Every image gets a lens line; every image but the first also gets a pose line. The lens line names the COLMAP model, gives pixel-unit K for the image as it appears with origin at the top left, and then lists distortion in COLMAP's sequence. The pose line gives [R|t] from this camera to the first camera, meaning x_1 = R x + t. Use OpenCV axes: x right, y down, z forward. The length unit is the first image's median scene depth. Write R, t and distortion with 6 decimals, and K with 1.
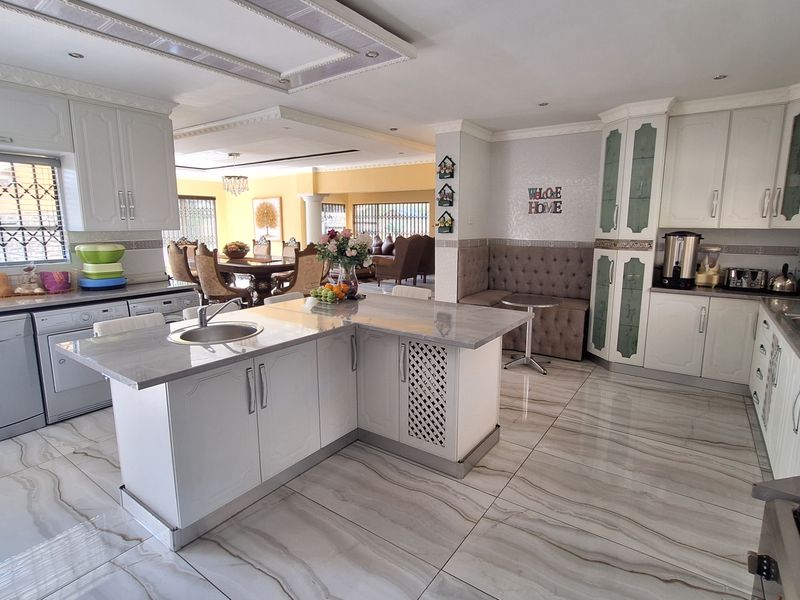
lens RADIAL K [[422.8, 0, 400.0], [0, 422.8, 296.6], [0, 0, 1]] dist [-0.012644, 0.001230]
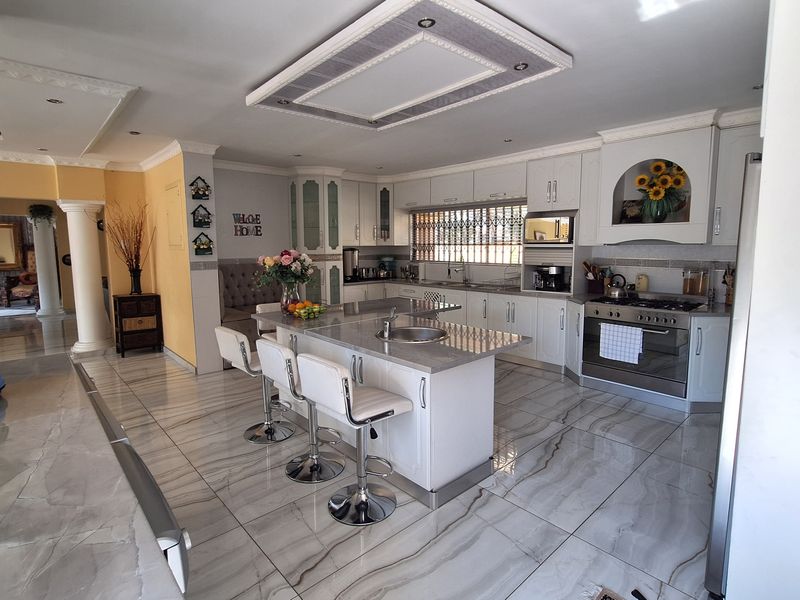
lens RADIAL K [[422.8, 0, 400.7], [0, 422.8, 298.8], [0, 0, 1]] dist [-0.012644, 0.001230]
pose [[0.215887, -0.129696, 0.967766, -0.924831], [0.170960, 0.980850, 0.093312, -0.076804], [-0.961335, 0.145304, 0.233926, 0.426136]]
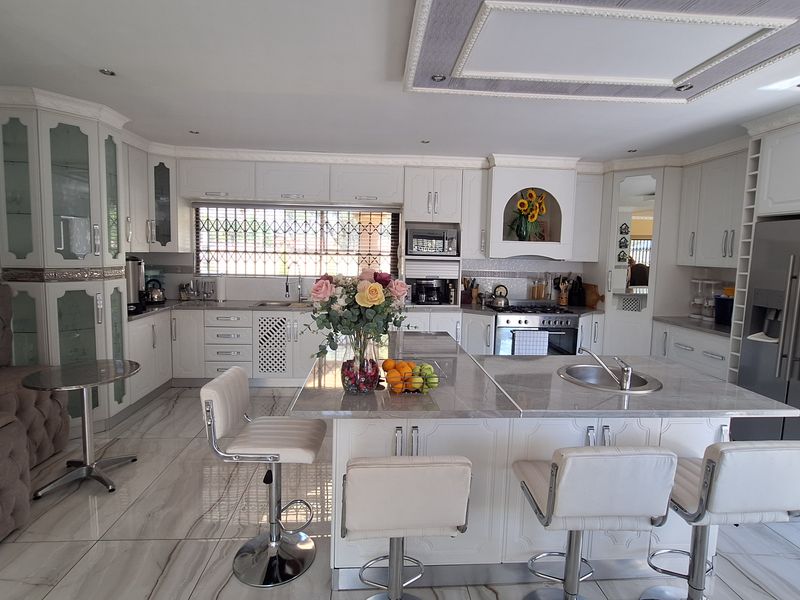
lens RADIAL K [[422.8, 0, 401.0], [0, 422.8, 294.7], [0, 0, 1]] dist [-0.012644, 0.001230]
pose [[-0.634999, -0.091812, 0.767037, -0.486275], [0.106907, 0.972914, 0.204959, -0.195214], [-0.765080, 0.212151, -0.607985, 1.097664]]
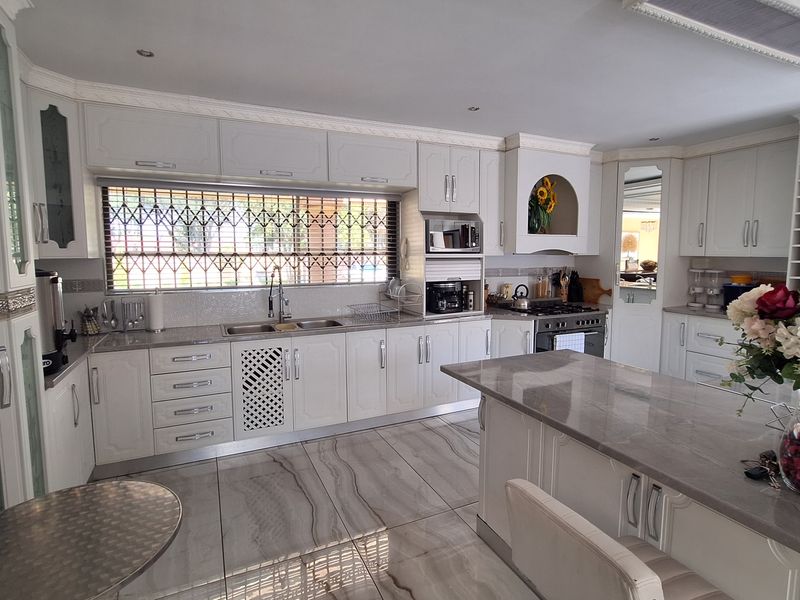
lens RADIAL K [[422.8, 0, 401.5], [0, 422.8, 296.1], [0, 0, 1]] dist [-0.012644, 0.001230]
pose [[-0.869144, -0.050867, 0.491936, 0.001497], [0.084257, 0.964925, 0.248639, -0.205954], [-0.487329, 0.257552, -0.834373, 1.185244]]
